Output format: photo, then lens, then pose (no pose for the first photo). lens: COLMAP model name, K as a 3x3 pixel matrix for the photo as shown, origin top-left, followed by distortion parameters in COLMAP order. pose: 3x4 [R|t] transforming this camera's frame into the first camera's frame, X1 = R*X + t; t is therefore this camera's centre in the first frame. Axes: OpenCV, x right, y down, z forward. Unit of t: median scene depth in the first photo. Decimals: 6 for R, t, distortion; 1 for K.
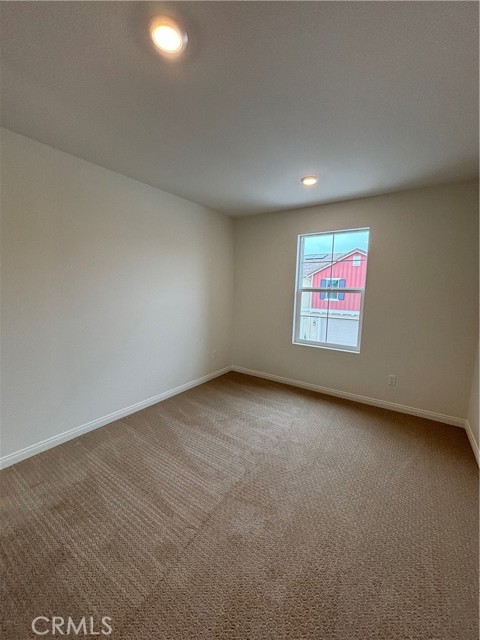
lens RADIAL K [[256.5, 0, 240.0], [0, 256.5, 320.0], [0, 0, 1]] dist [0.000861, 0.000038]
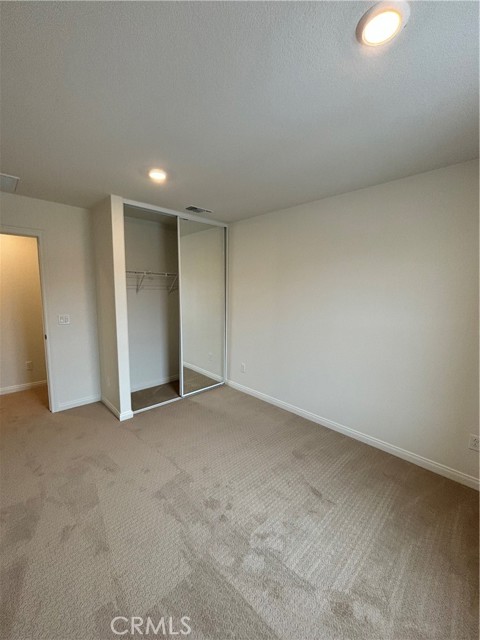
lens RADIAL K [[256.5, 0, 240.0], [0, 256.5, 320.0], [0, 0, 1]] dist [0.000861, 0.000038]
pose [[-0.203790, 0.086150, -0.975217, 0.492777], [-0.152142, 0.981232, 0.118474, -0.095559], [0.967121, 0.172515, -0.186858, 0.654401]]
